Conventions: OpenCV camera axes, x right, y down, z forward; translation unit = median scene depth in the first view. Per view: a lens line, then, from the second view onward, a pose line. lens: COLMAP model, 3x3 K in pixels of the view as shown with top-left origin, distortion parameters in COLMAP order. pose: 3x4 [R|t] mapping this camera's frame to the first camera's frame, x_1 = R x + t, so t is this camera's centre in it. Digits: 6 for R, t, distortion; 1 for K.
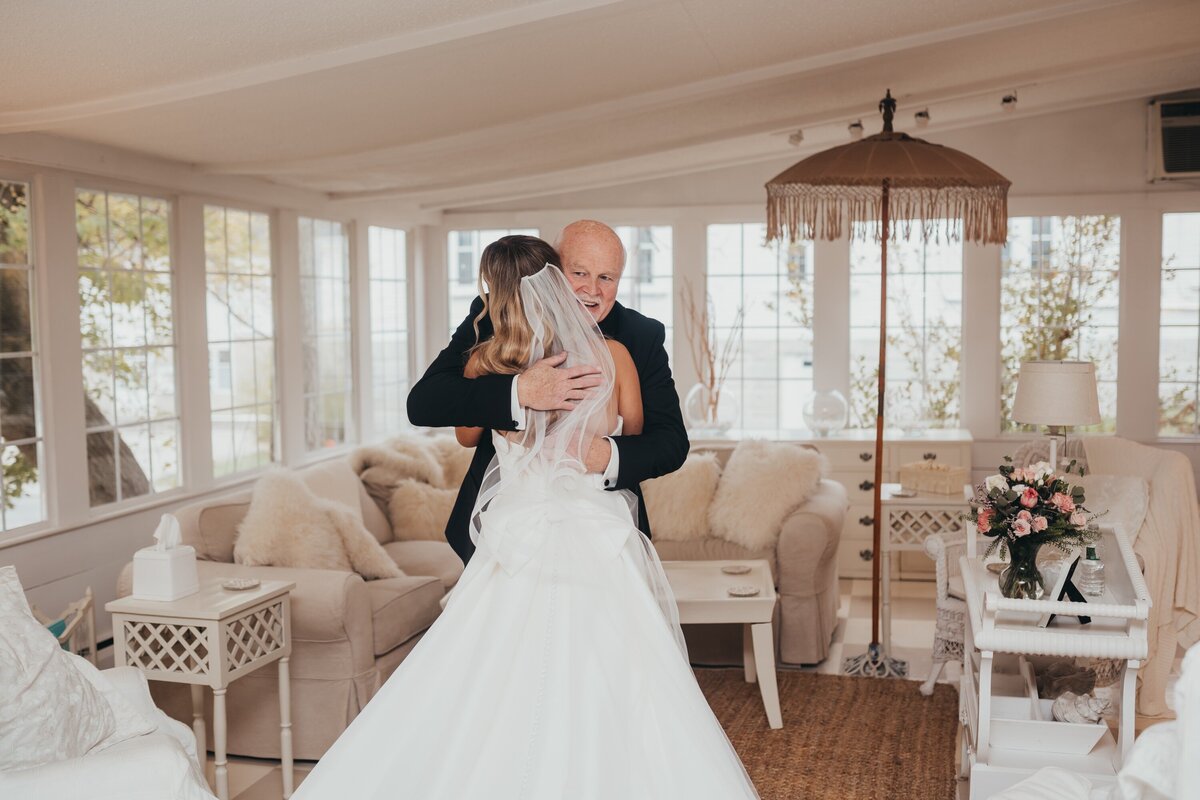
lens RADIAL K [[1159.8, 0, 600.0], [0, 1159.8, 400.0], [0, 0, 1]] dist [-0.081386, 0.099771]
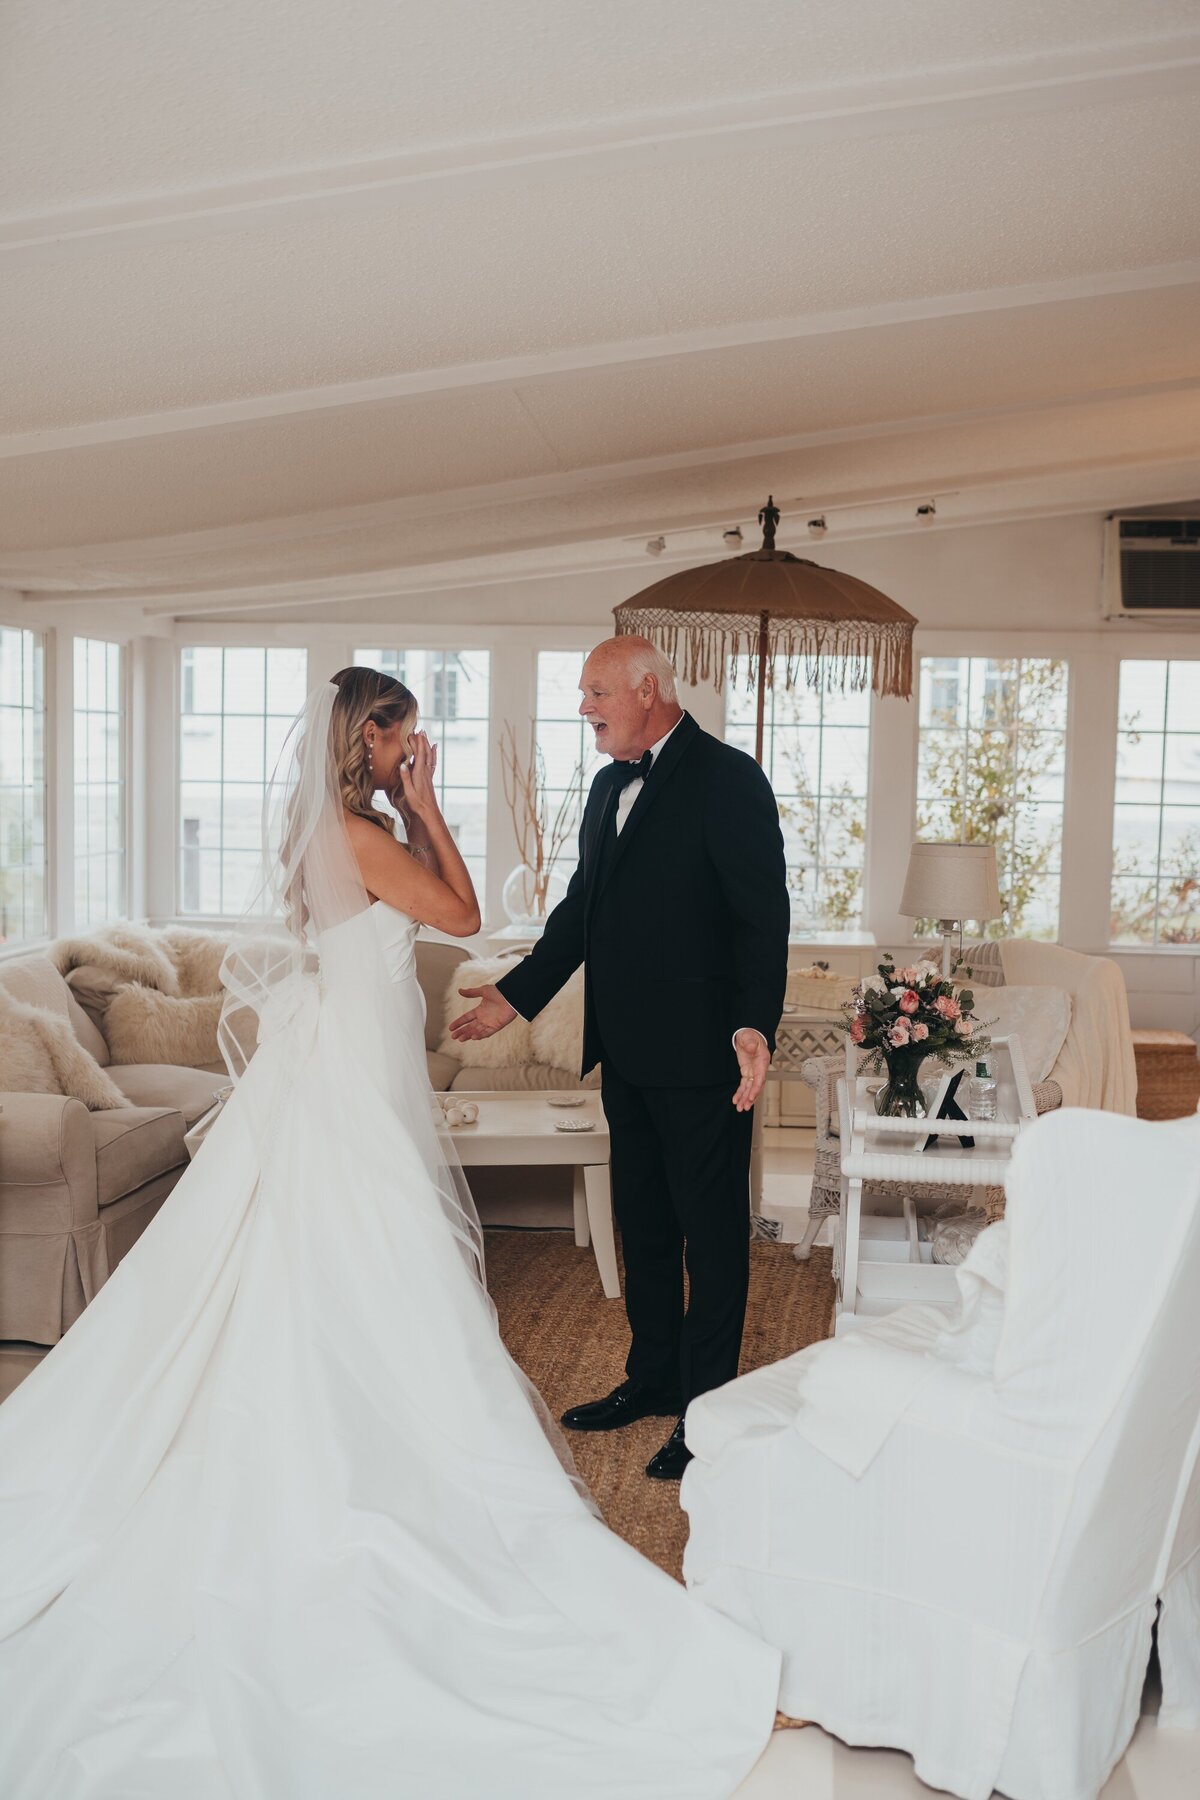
lens RADIAL K [[1718.1, 0, 600.0], [0, 1718.1, 900.0], [0, 0, 1]] dist [-0.108405, 0.111873]
pose [[0.990999, 0.019647, 0.132418, -0.014440], [-0.020238, 0.999790, 0.003118, 0.006106], [-0.132329, -0.005770, 0.991189, -0.139208]]
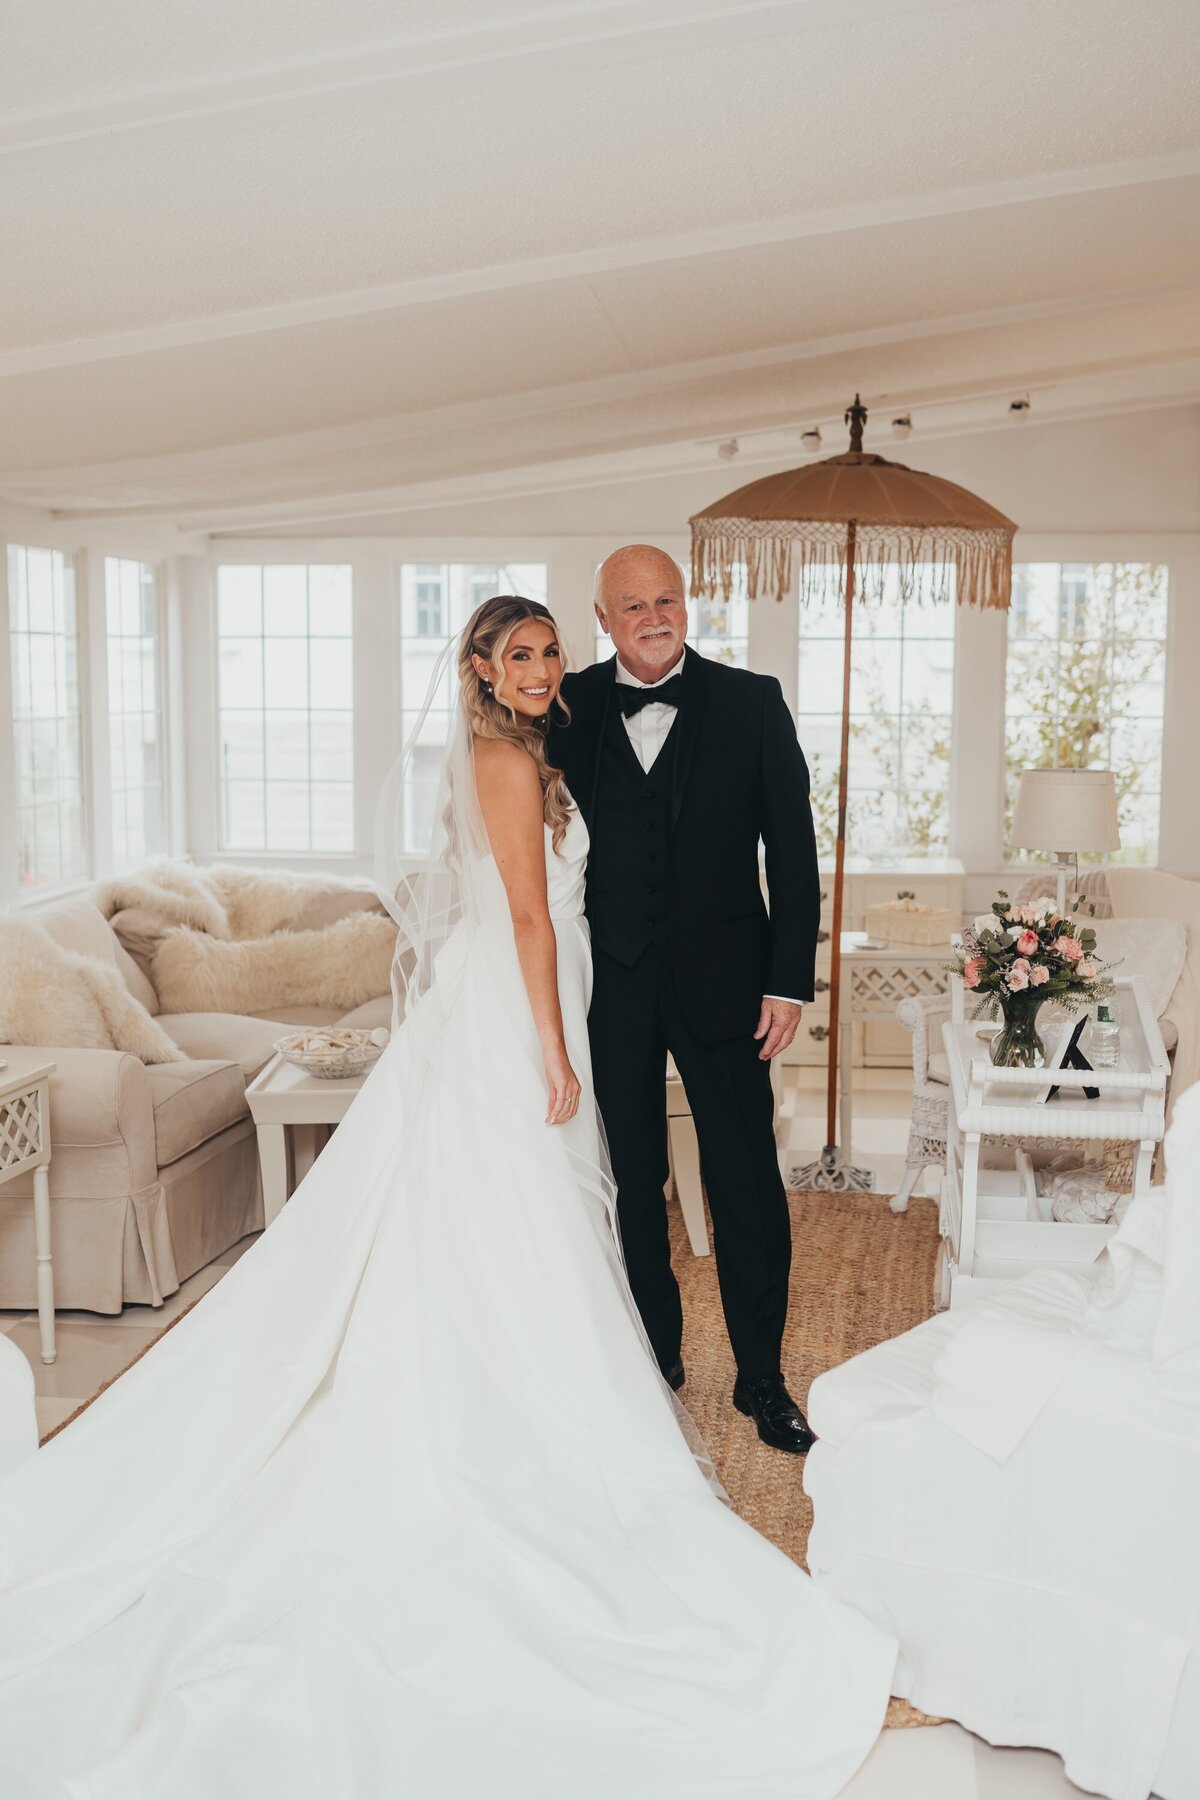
lens RADIAL K [[1805.6, 0, 600.0], [0, 1805.6, 900.0], [0, 0, 1]] dist [-0.096468, 0.085961]
pose [[0.994083, 0.000306, 0.108626, -0.033330], [-0.005515, 0.998848, 0.047663, -0.001197], [-0.108486, -0.047980, 0.992939, -0.120774]]
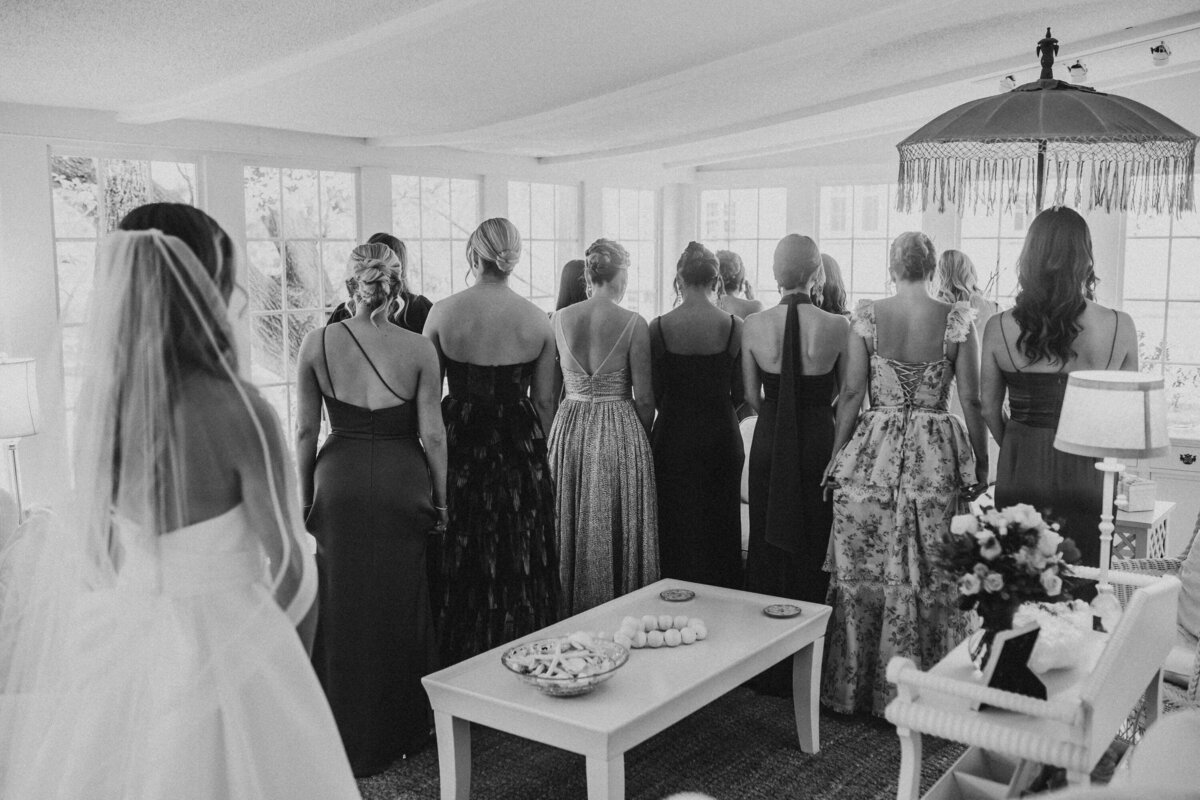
lens RADIAL K [[1159.8, 0, 600.0], [0, 1159.8, 400.0], [0, 0, 1]] dist [-0.081386, 0.099771]
pose [[0.927121, 0.052979, -0.370999, 0.251276], [-0.034074, 0.997773, 0.057333, -0.034331], [0.373211, -0.040513, 0.926862, 0.090877]]
